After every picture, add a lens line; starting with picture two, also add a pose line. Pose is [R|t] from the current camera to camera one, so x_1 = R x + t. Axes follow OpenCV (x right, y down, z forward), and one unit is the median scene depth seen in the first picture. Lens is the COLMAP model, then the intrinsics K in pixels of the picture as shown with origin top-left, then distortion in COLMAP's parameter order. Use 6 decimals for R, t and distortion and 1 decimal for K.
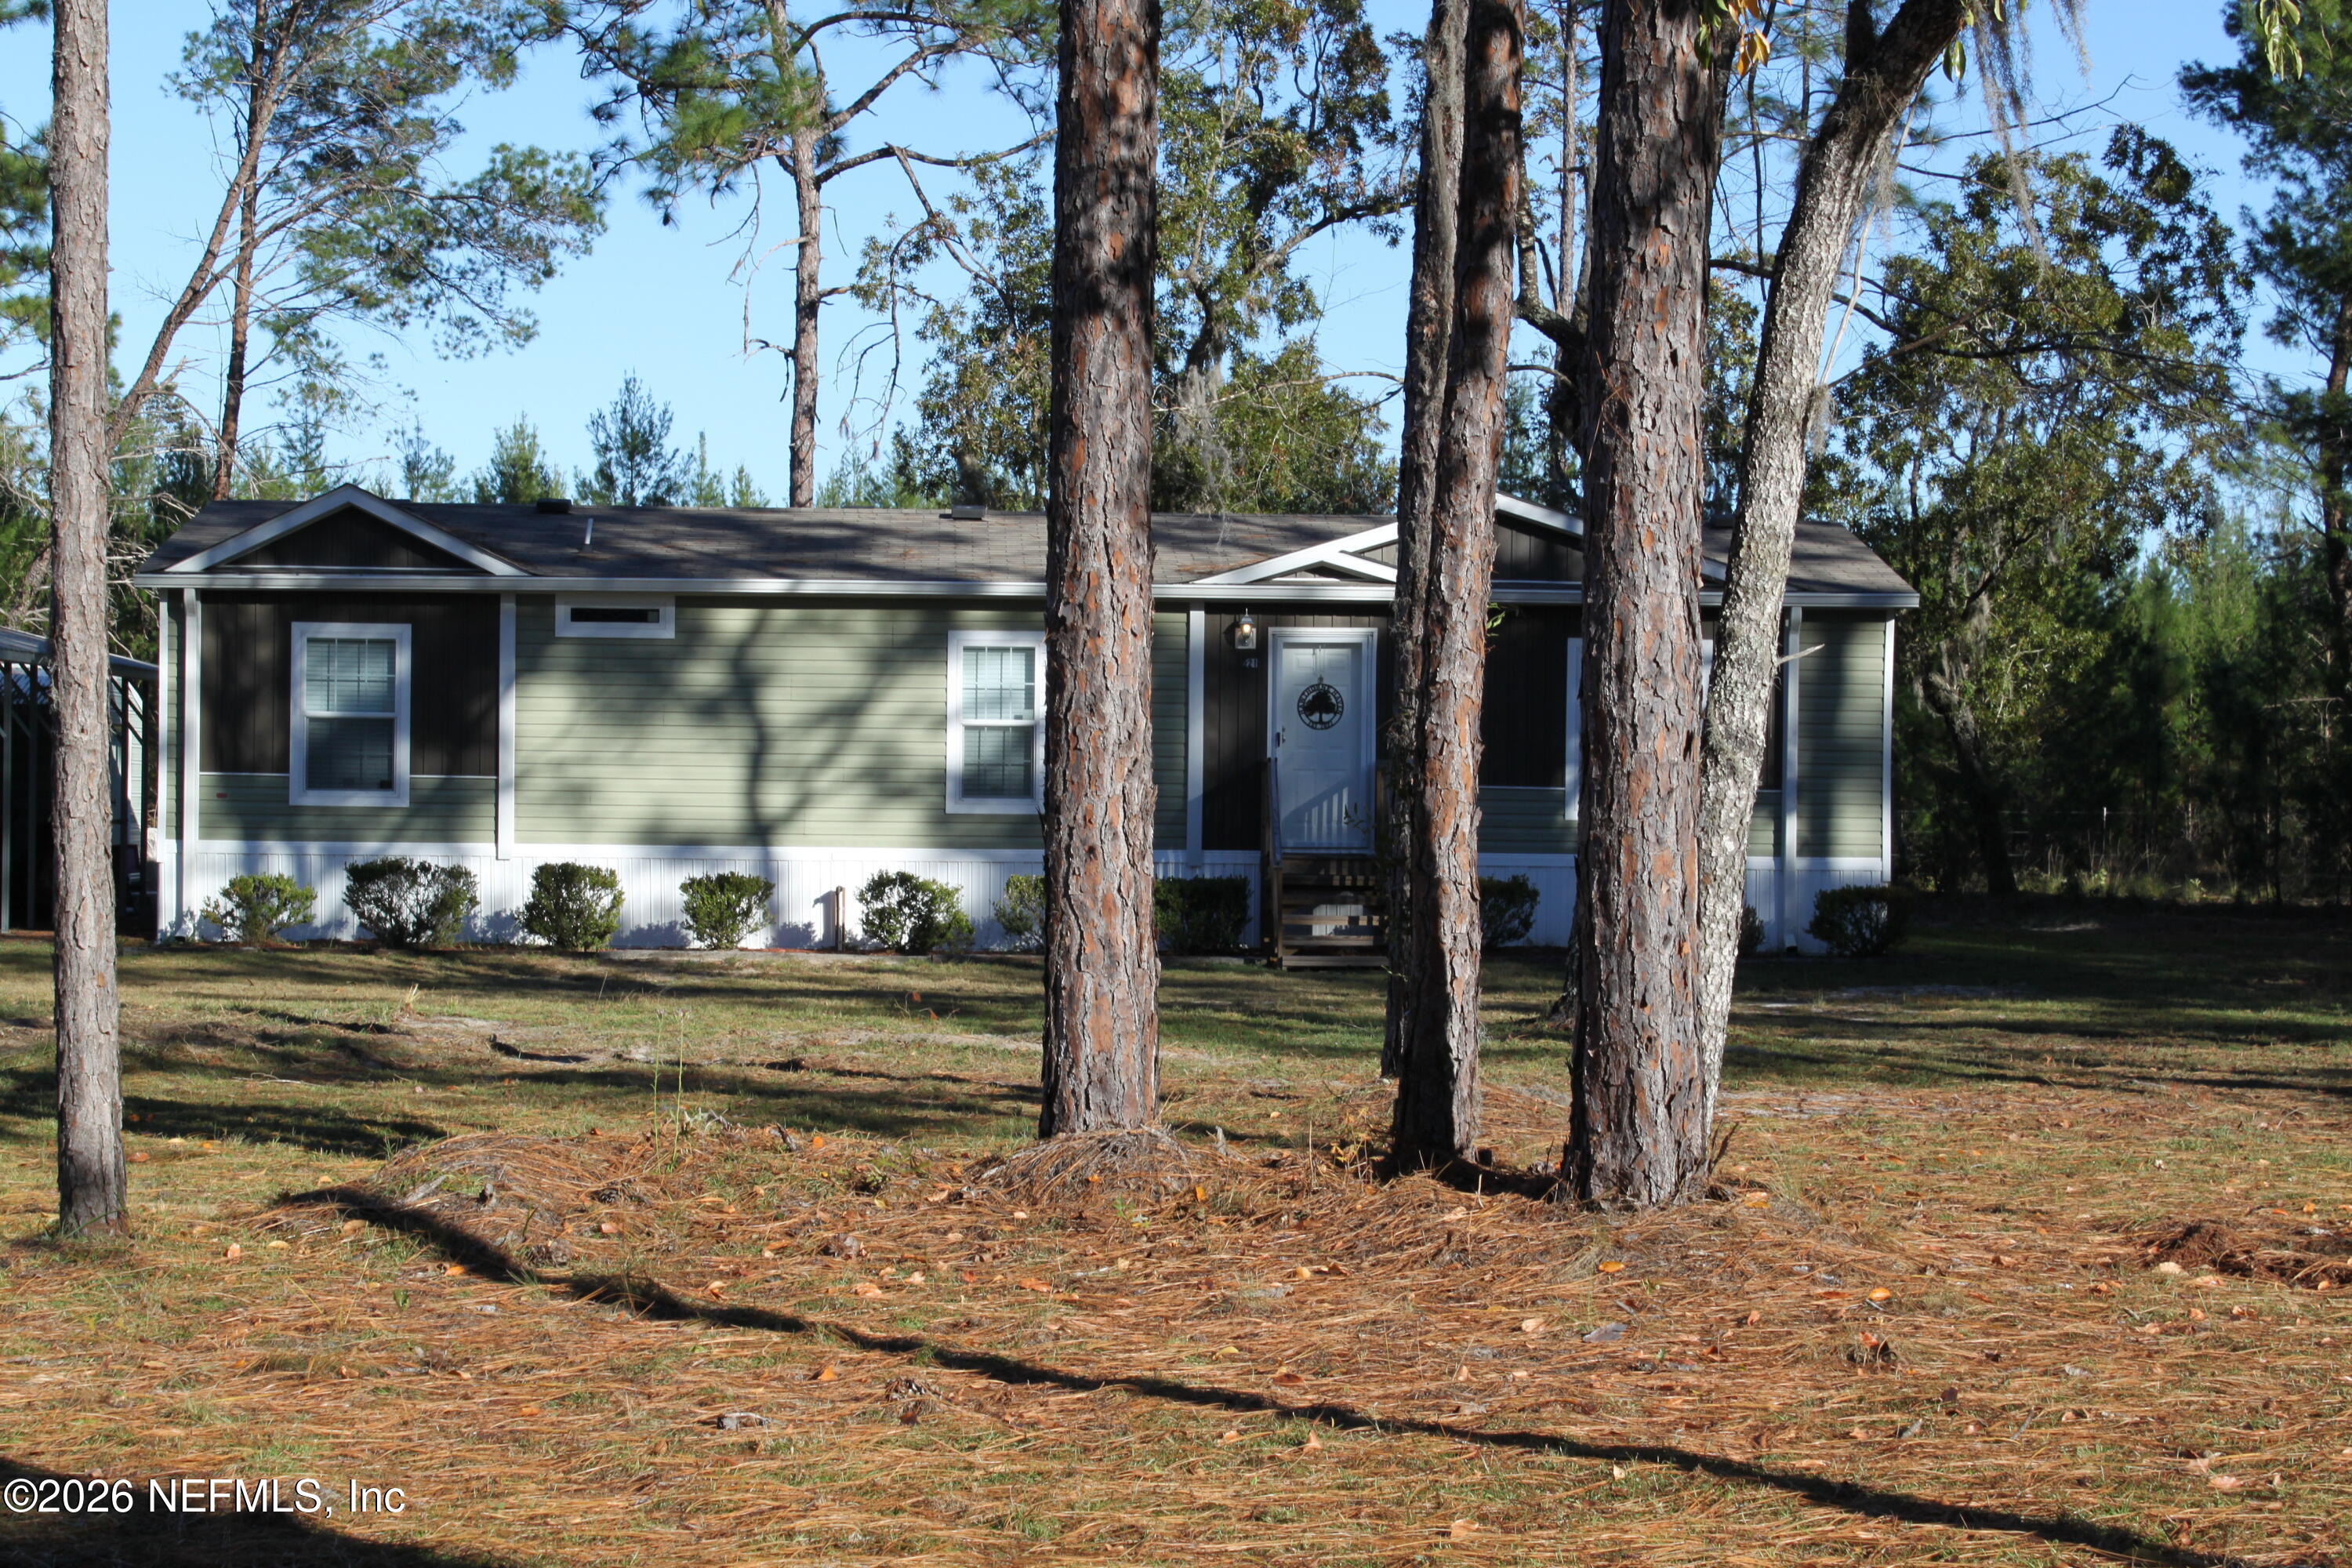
lens RADIAL K [[4651.7, 0, 1182.0], [0, 4651.7, 812.1], [0, 0, 1]] dist [0.036010, 0.120432]
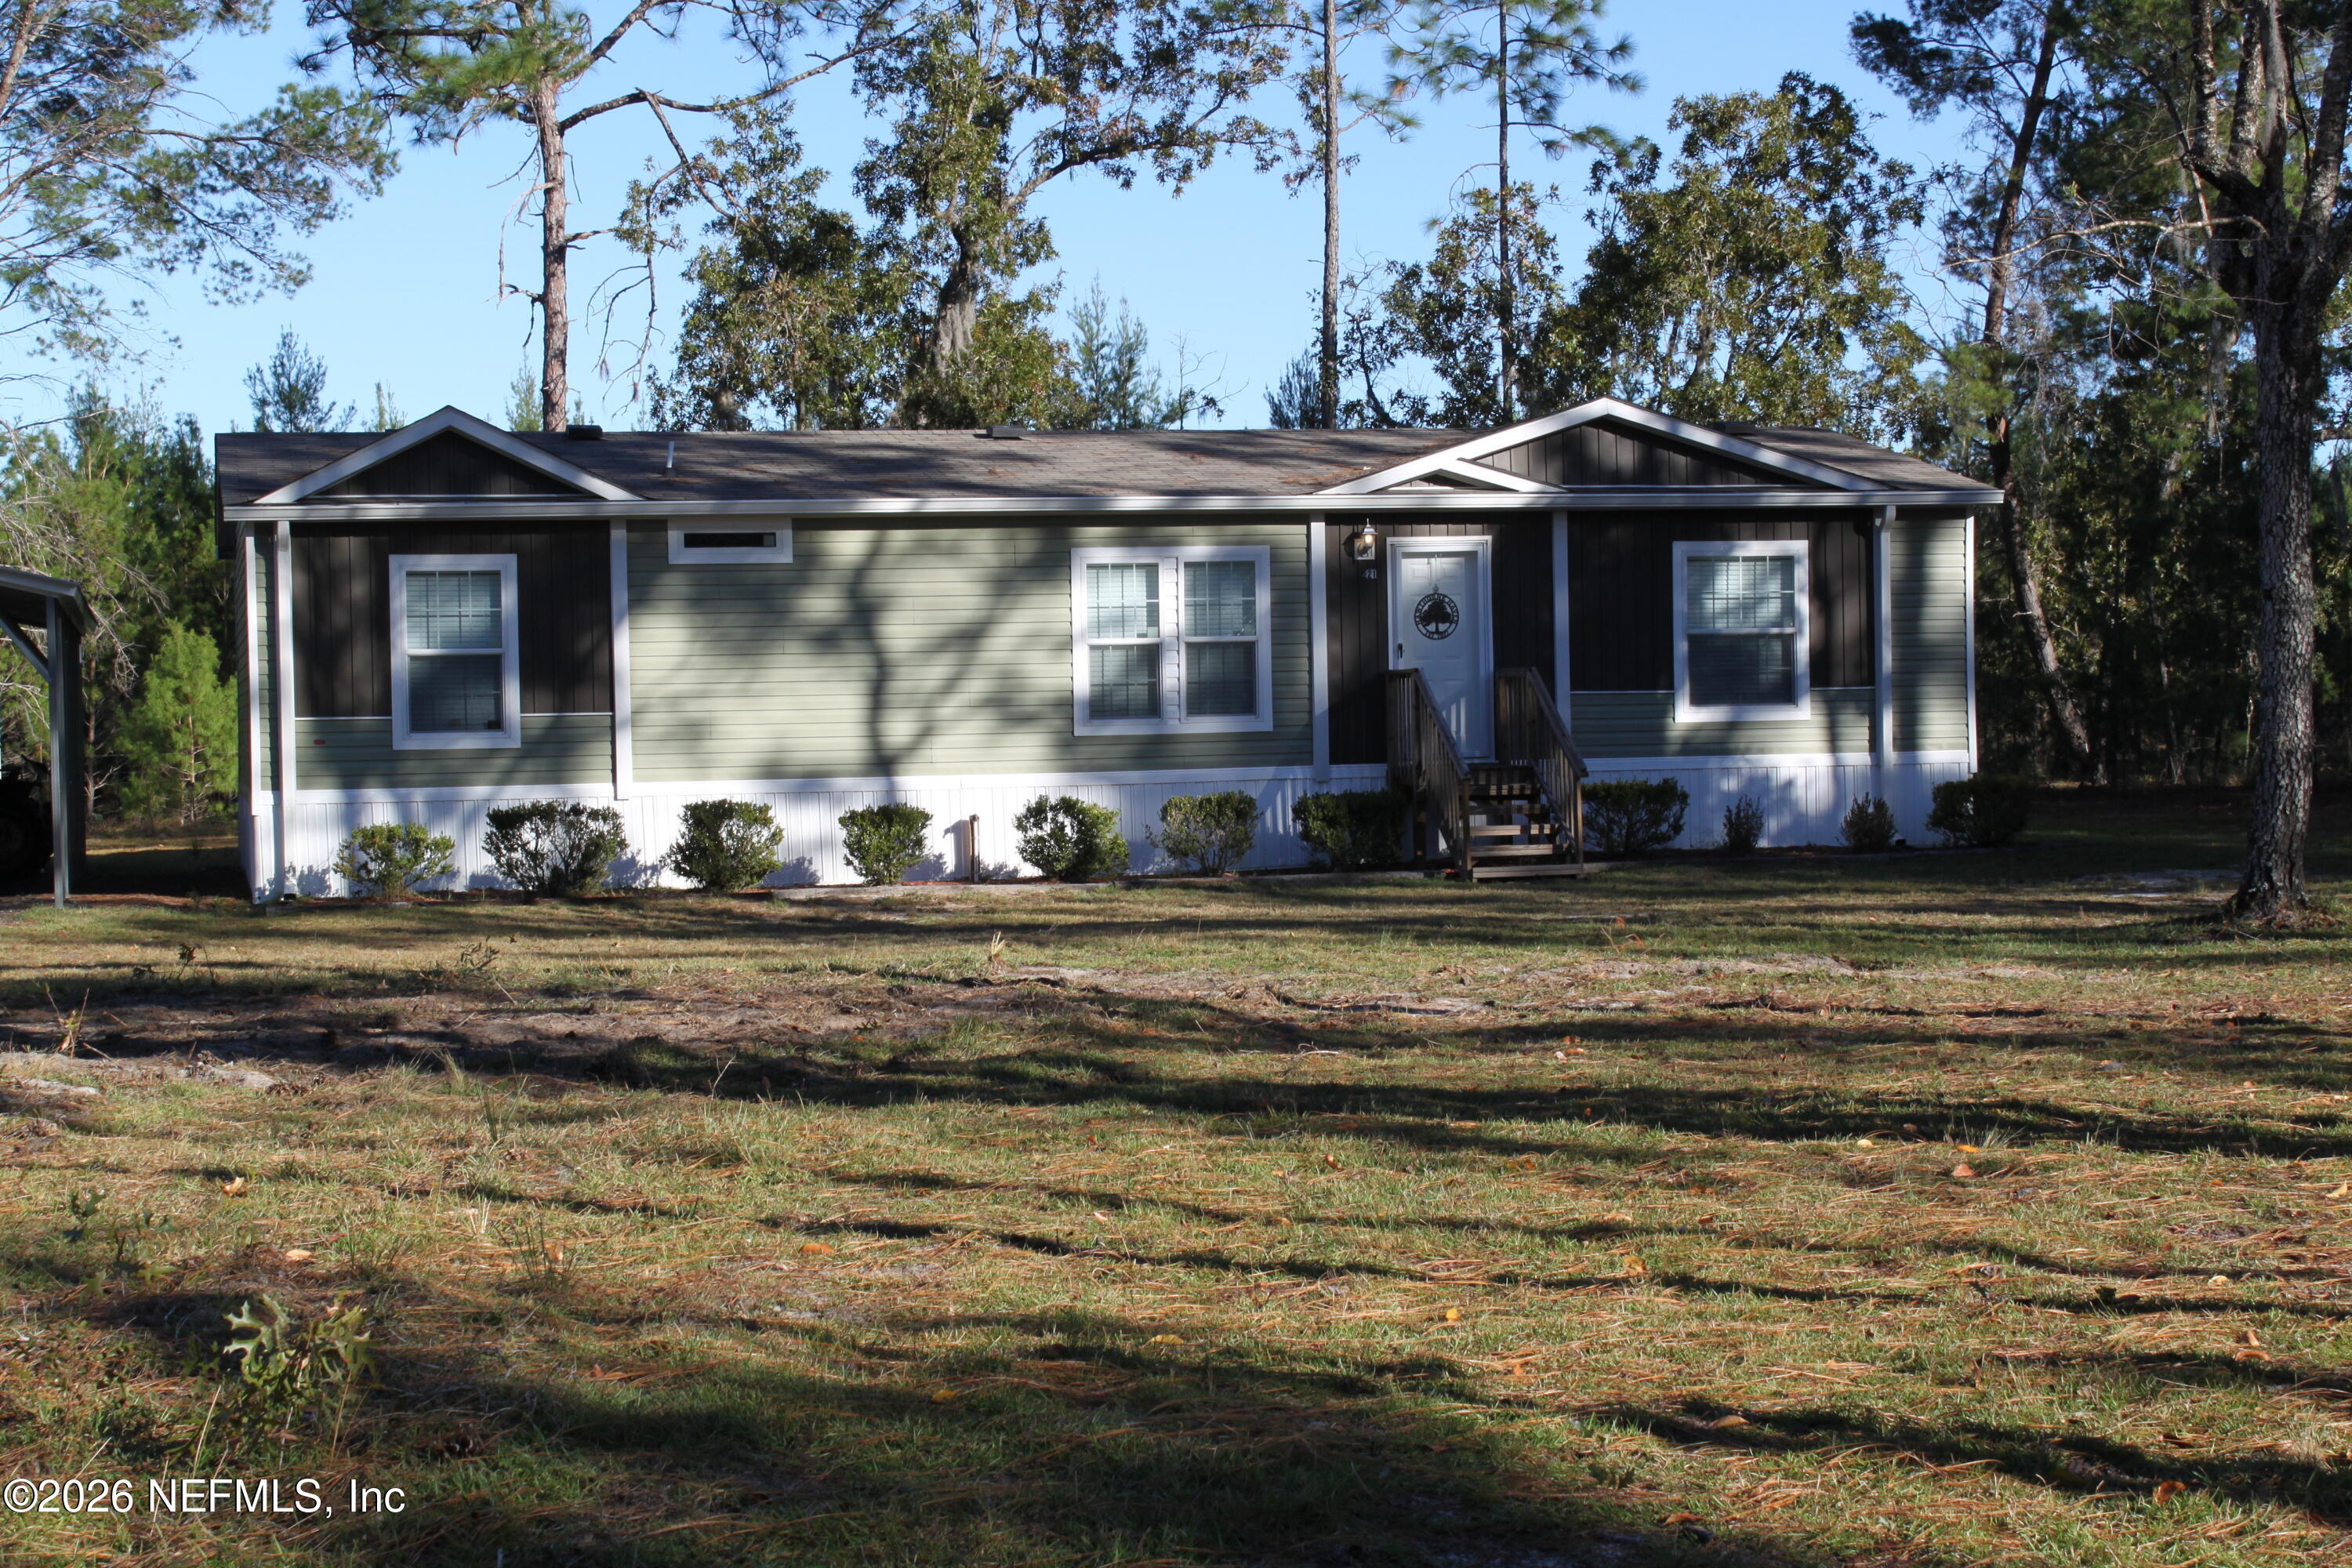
lens RADIAL K [[4063.7, 0, 1176.0], [0, 4063.7, 784.0], [0, 0, 1]] dist [0.023011, -0.053968]
pose [[0.978137, -0.035359, 0.204933, -0.173488], [0.033392, 0.999357, 0.013049, -0.000110], [-0.205263, -0.005920, 0.978689, 0.139448]]
